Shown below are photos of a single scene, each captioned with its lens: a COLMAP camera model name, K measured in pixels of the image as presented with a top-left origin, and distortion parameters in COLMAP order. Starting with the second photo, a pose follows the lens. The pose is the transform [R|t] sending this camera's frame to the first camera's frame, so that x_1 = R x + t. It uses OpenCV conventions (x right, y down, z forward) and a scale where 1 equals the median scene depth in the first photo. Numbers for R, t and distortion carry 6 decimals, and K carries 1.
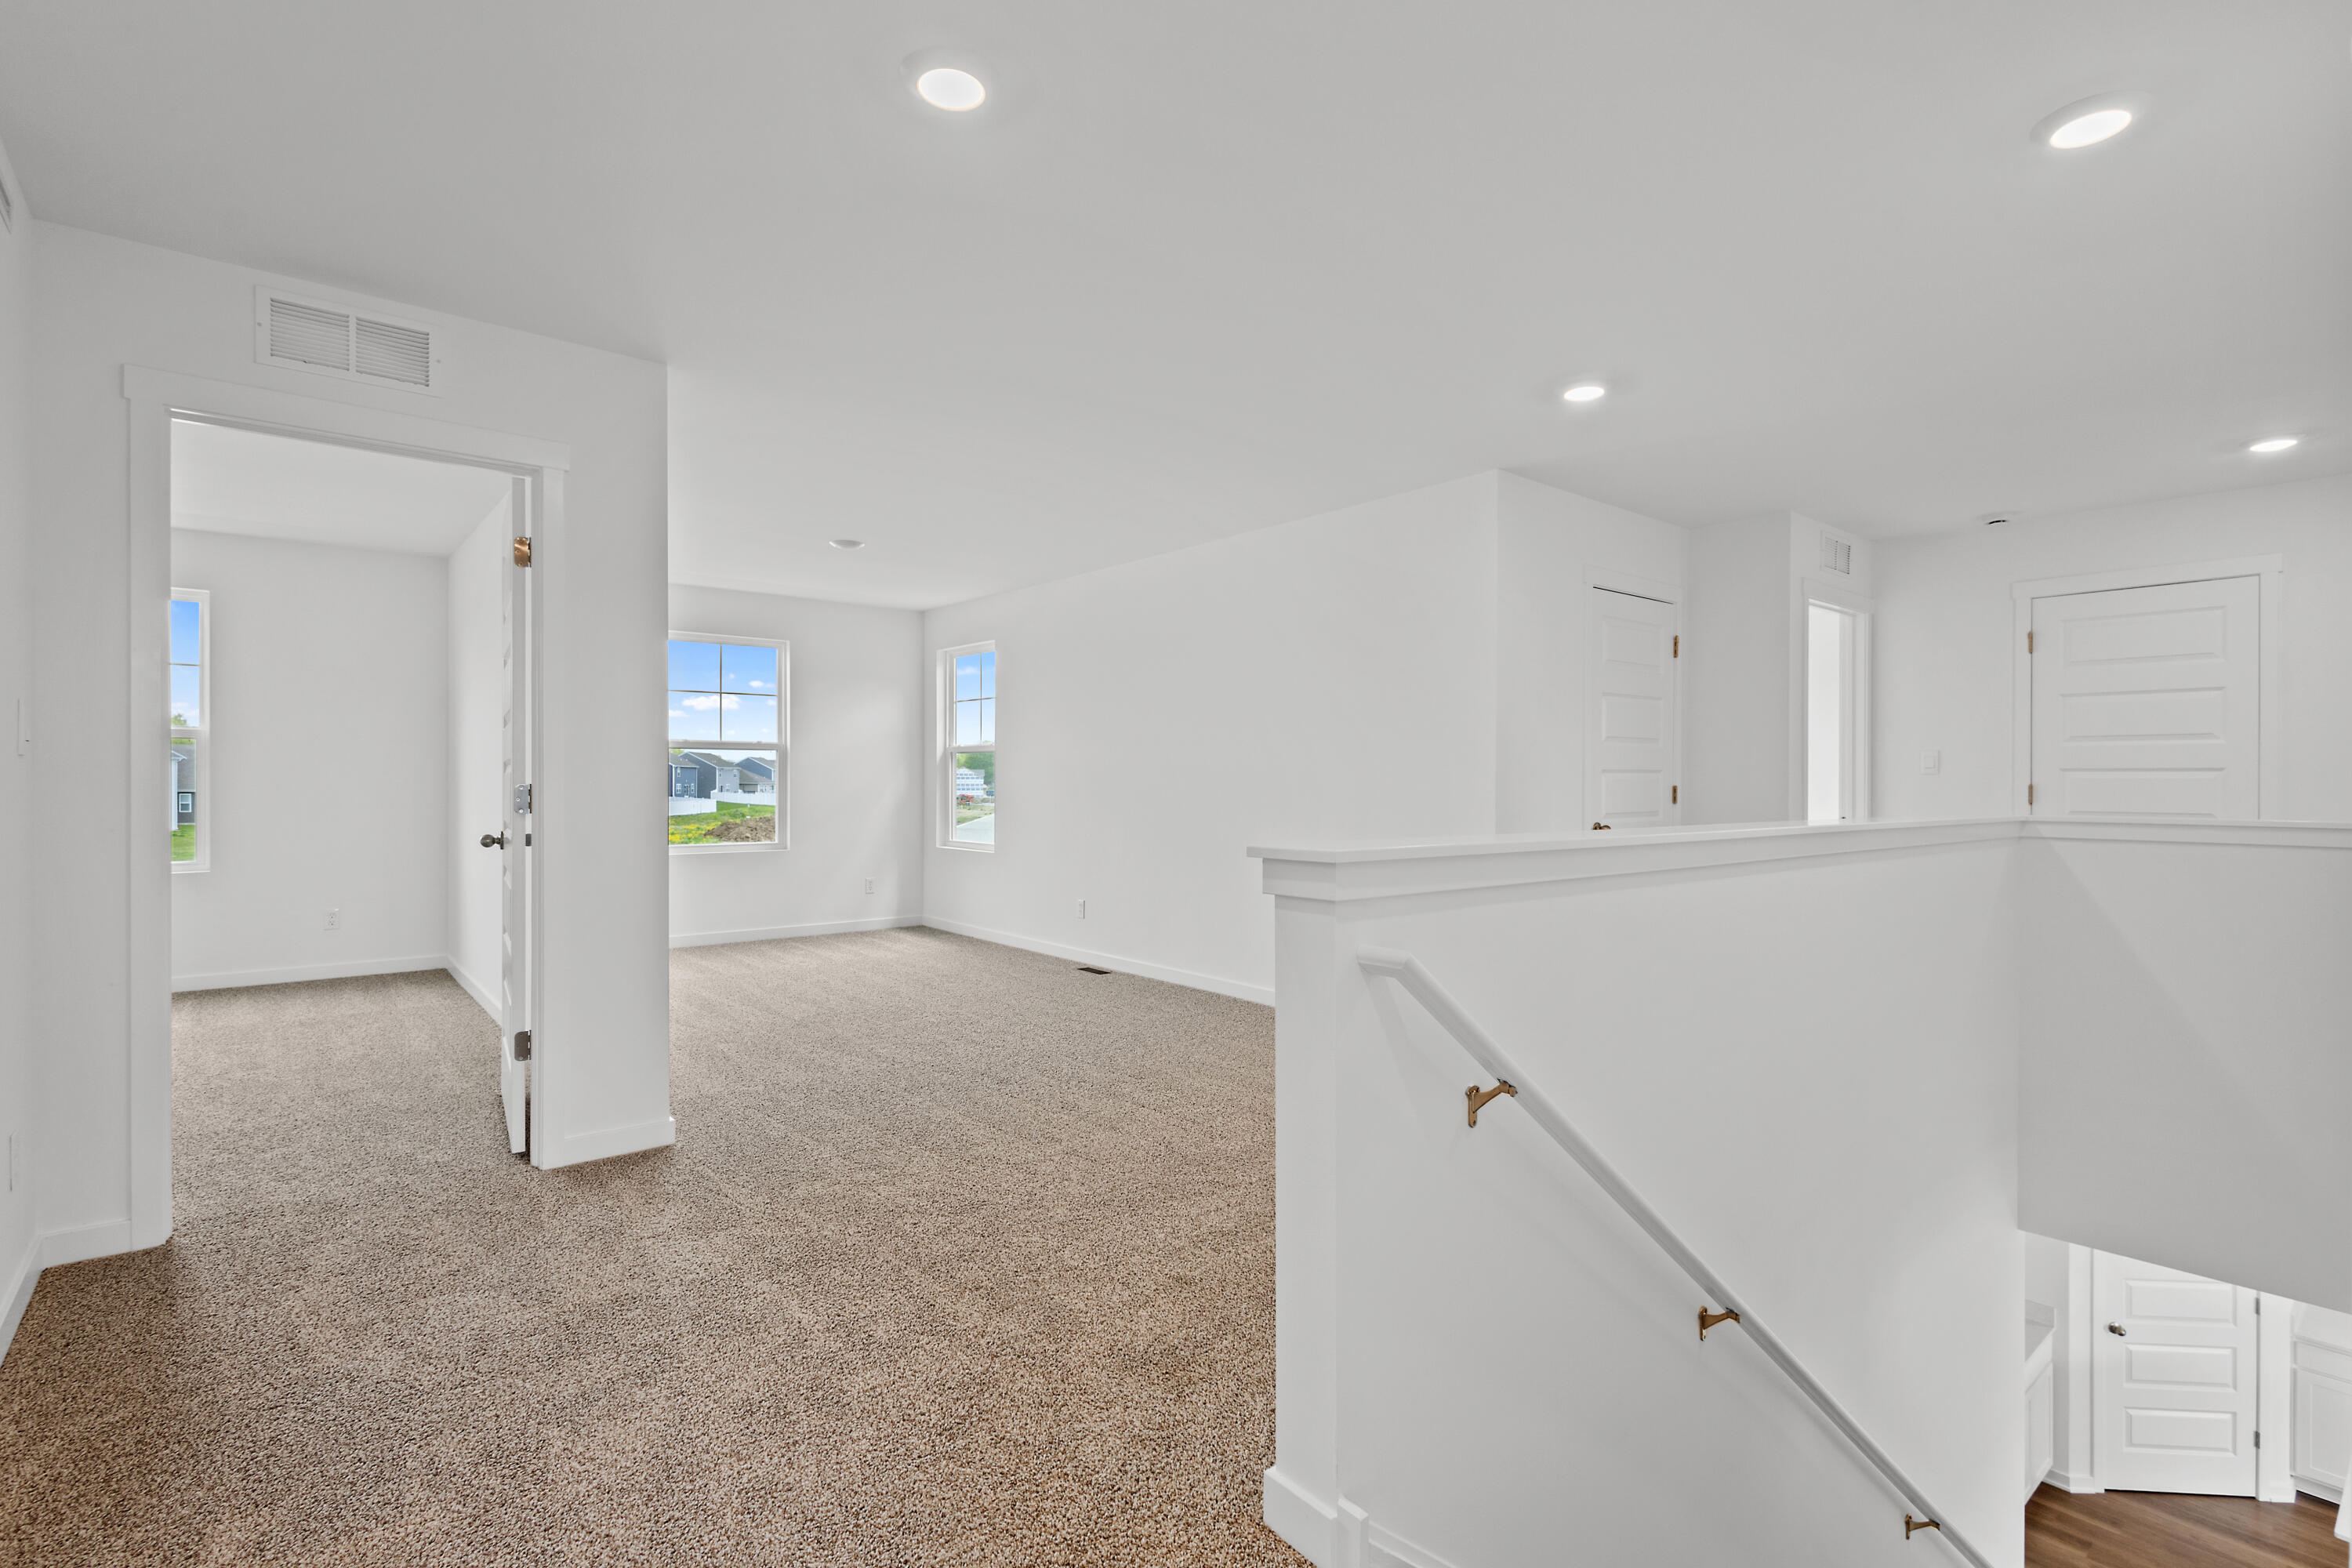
lens RADIAL K [[1107.3, 0, 1176.0], [0, 1107.3, 784.0], [0, 0, 1]] dist [-0.003047, -0.000943]
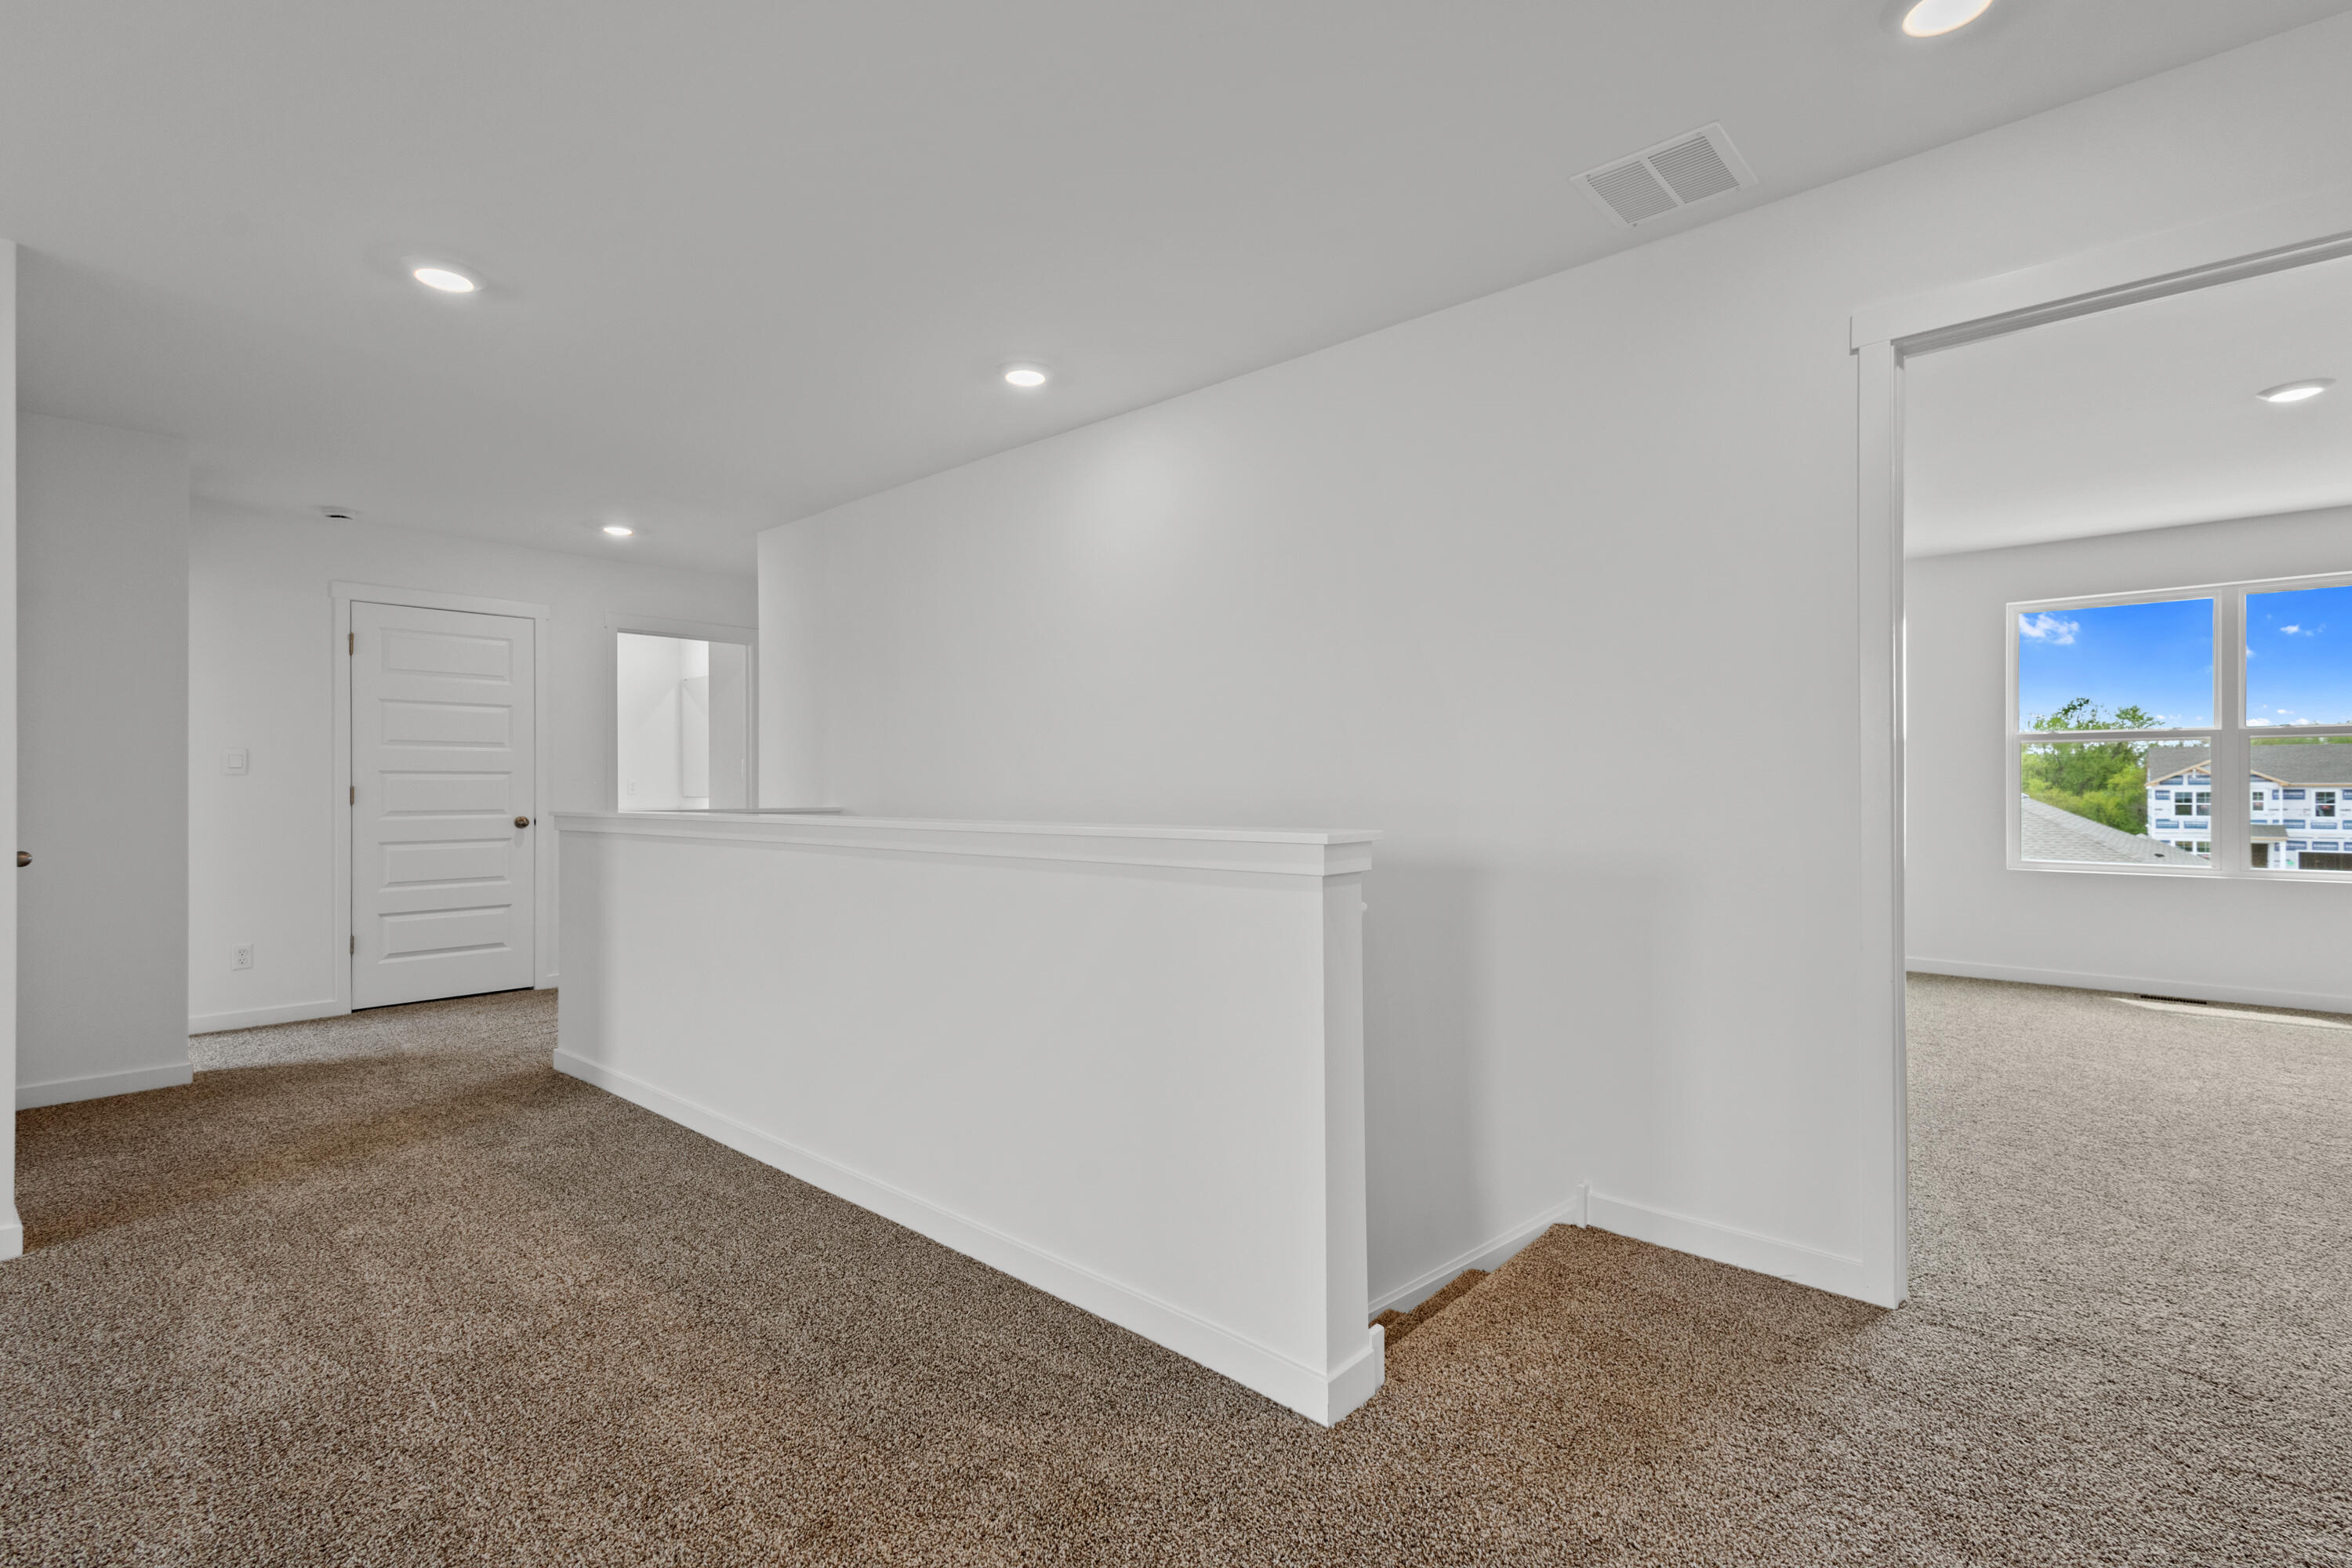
lens RADIAL K [[1073.7, 0, 1176.0], [0, 1073.7, 784.0], [0, 0, 1]] dist [-0.004501, -0.000492]
pose [[-0.218468, -0.003194, 0.975839, -0.232923], [0.005980, 0.999971, 0.004612, -0.001207], [-0.975826, 0.006843, -0.218443, 0.333733]]
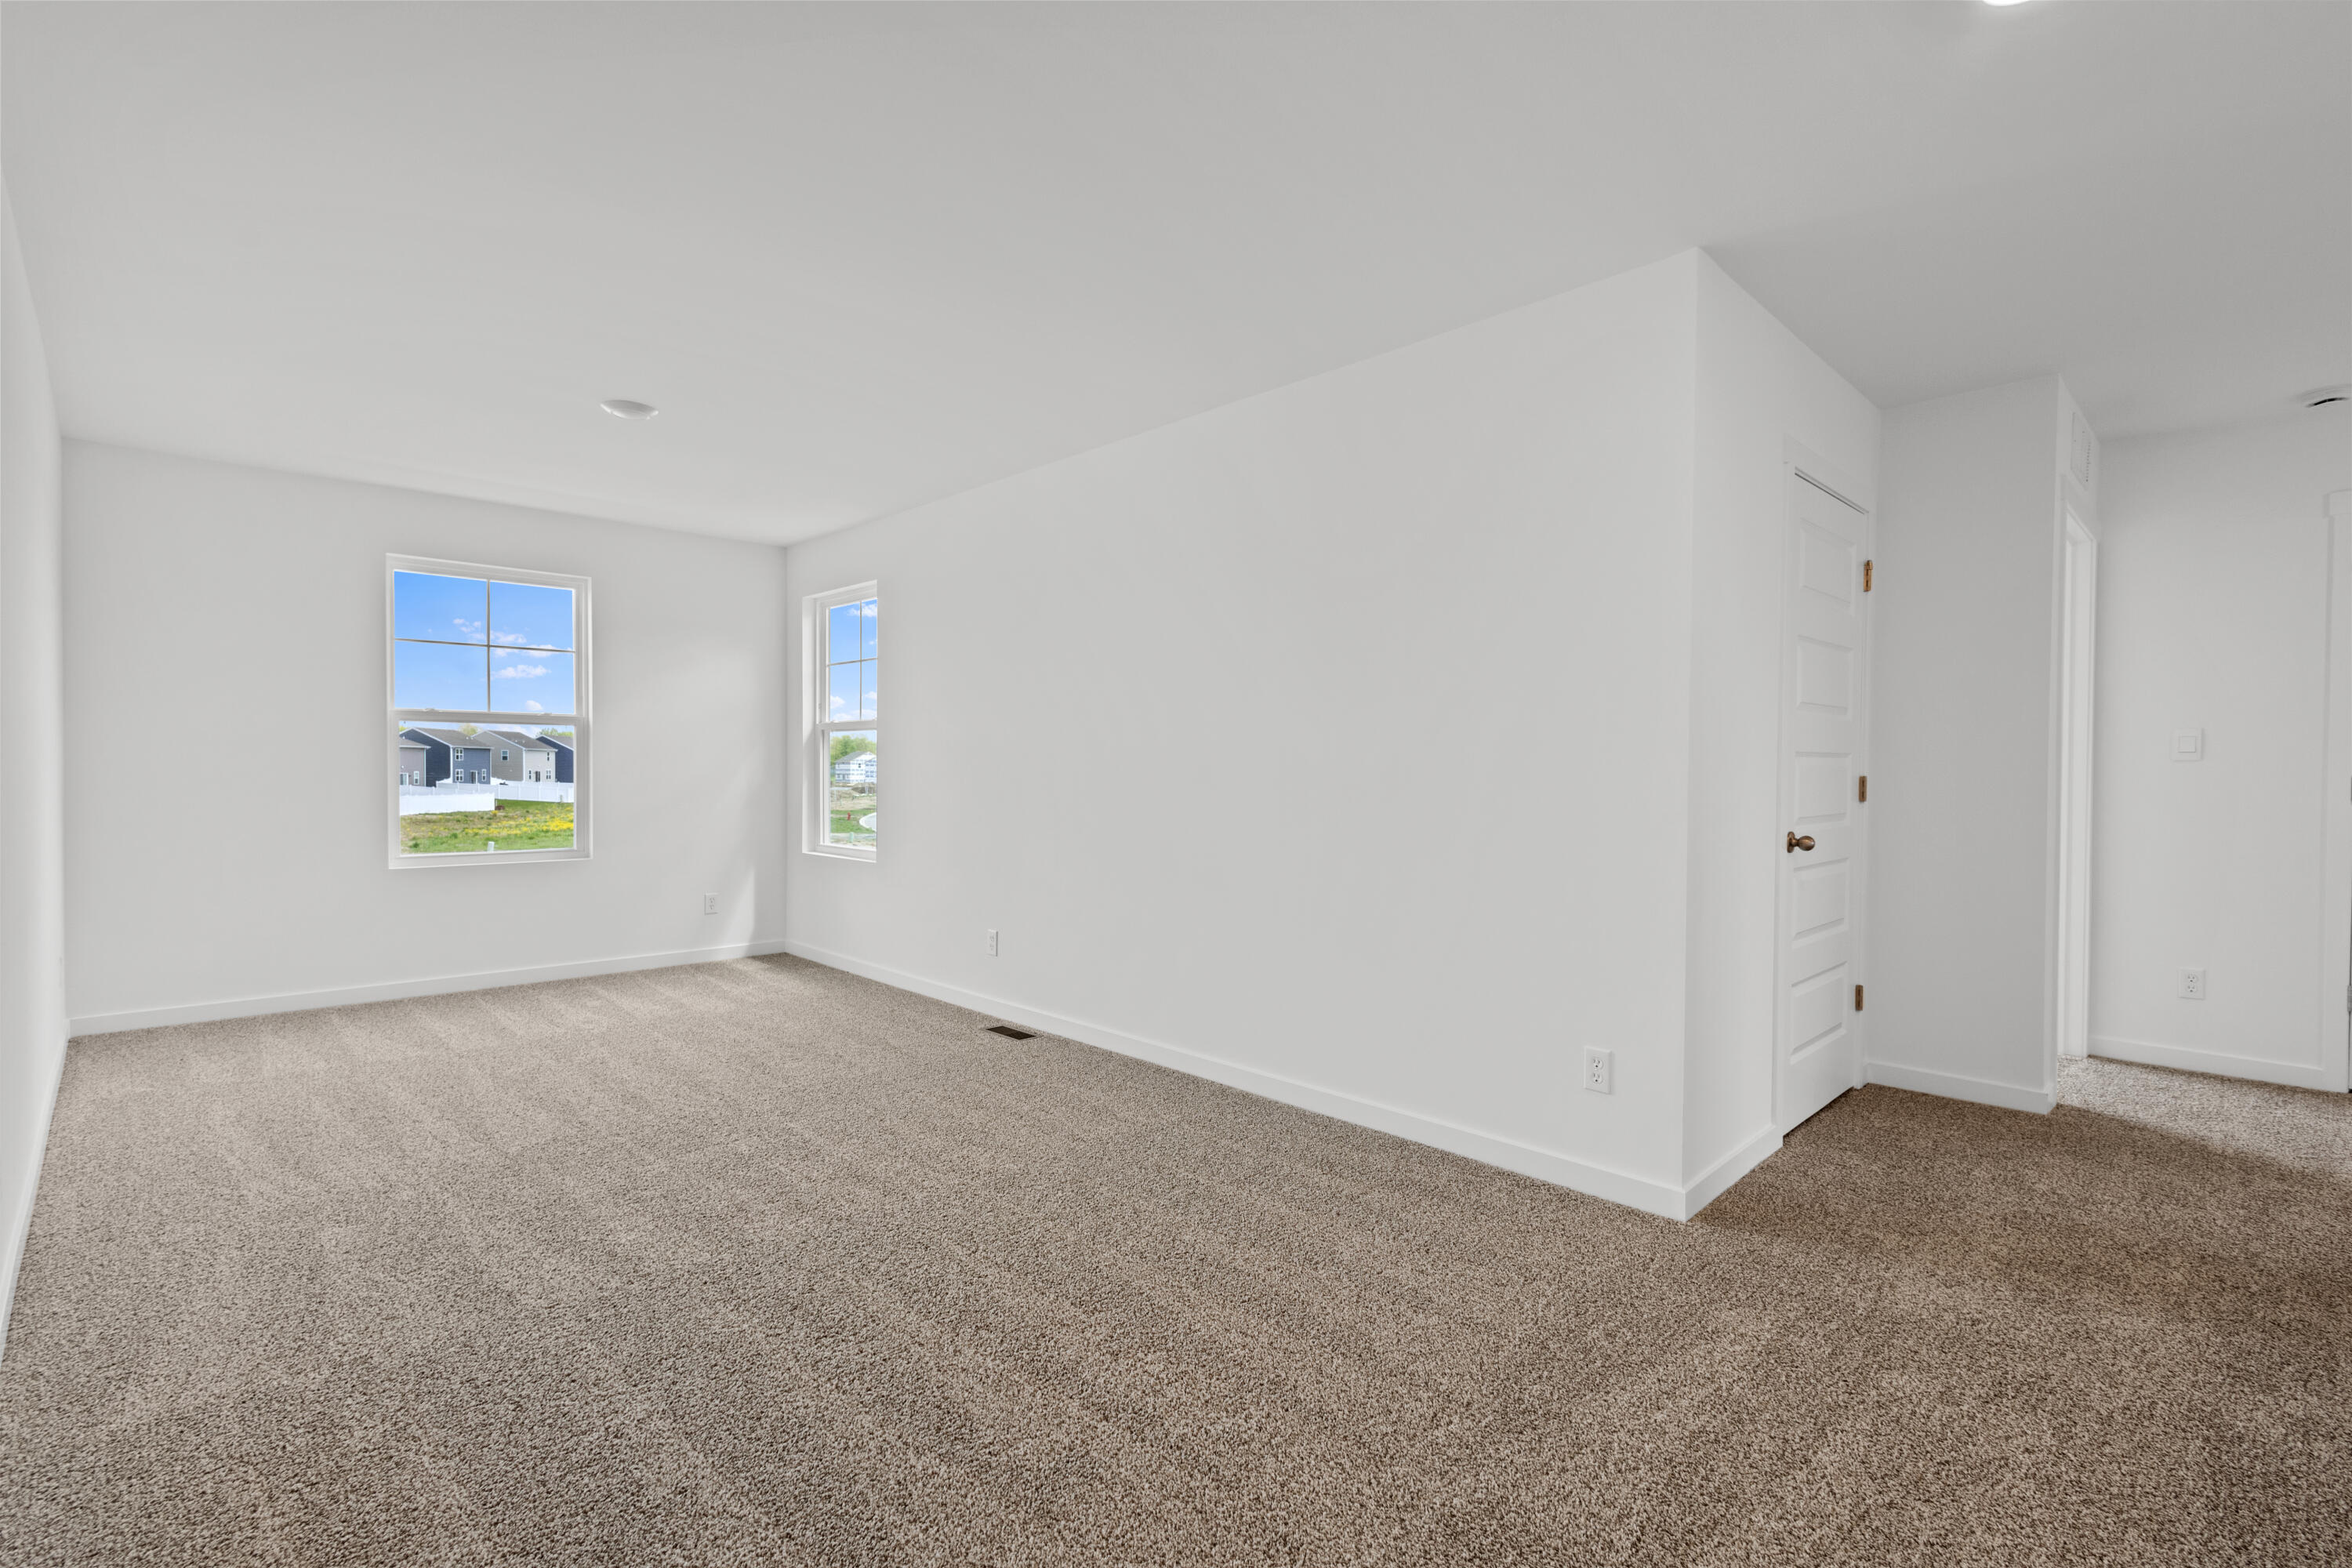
lens RADIAL K [[1081.3, 0, 1263.2], [0, 1081.3, 776.4], [0, 0, 1]] dist [-0.001956, -0.000468]
pose [[0.988514, 0.003502, 0.151091, -0.019339], [-0.004002, 0.999987, 0.003005, 0.000990], [-0.151078, -0.003575, 0.988515, 0.290117]]
